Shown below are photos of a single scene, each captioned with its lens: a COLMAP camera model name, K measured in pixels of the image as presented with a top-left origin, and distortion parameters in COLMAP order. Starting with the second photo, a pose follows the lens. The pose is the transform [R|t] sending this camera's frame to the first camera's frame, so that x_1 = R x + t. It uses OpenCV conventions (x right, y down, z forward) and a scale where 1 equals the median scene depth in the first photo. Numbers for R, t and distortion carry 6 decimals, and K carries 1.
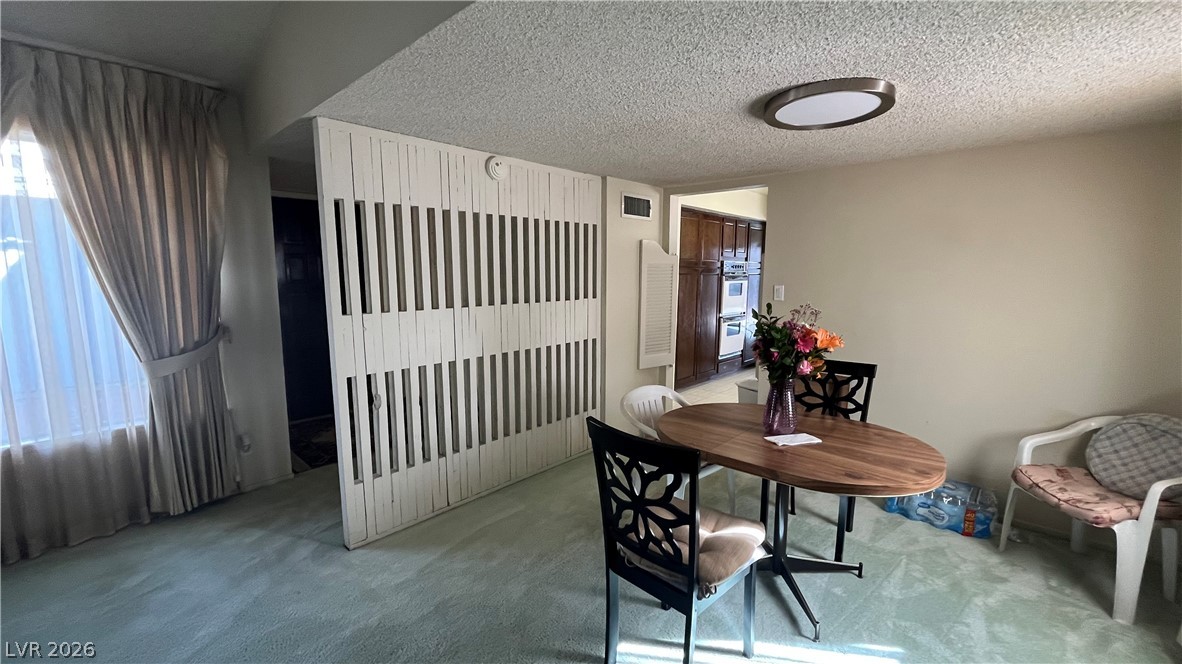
lens RADIAL K [[478.1, 0, 590.7], [0, 478.1, 332.5], [0, 0, 1]] dist [-0.000823, 0.000239]
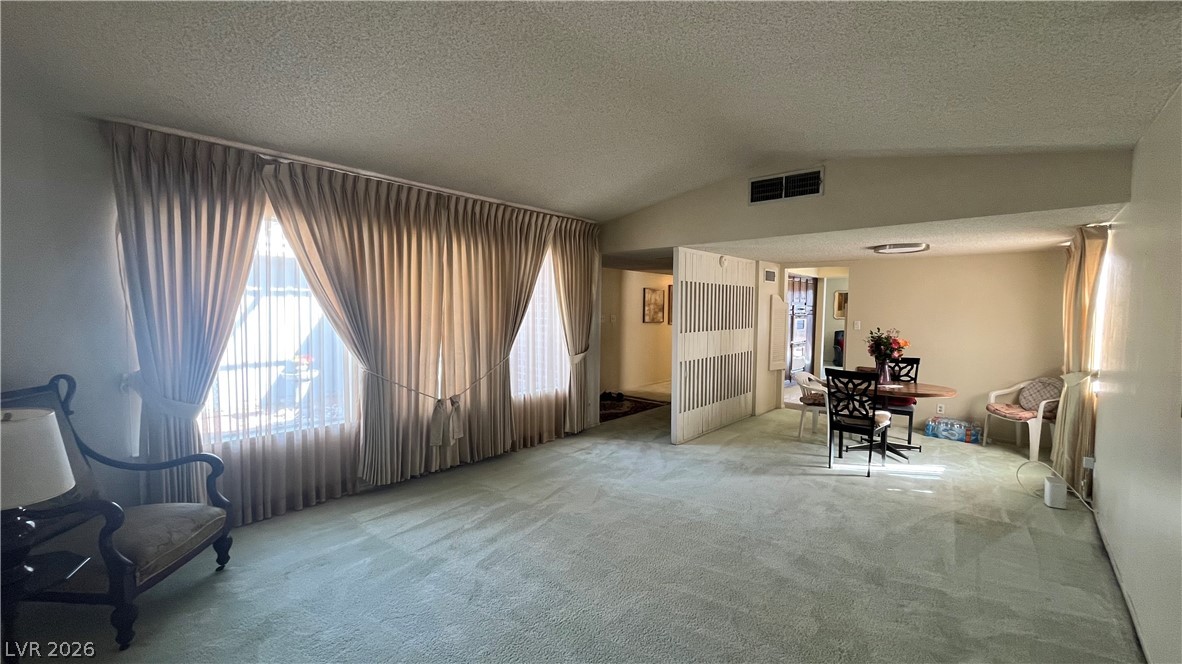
lens RADIAL K [[478.1, 0, 591.6], [0, 478.1, 332.6], [0, 0, 1]] dist [-0.000823, 0.000239]
pose [[0.999903, 0.003884, 0.013368, -0.860298], [-0.002813, 0.996852, -0.079235, 0.123939], [-0.013633, 0.079190, 0.996766, -1.067528]]
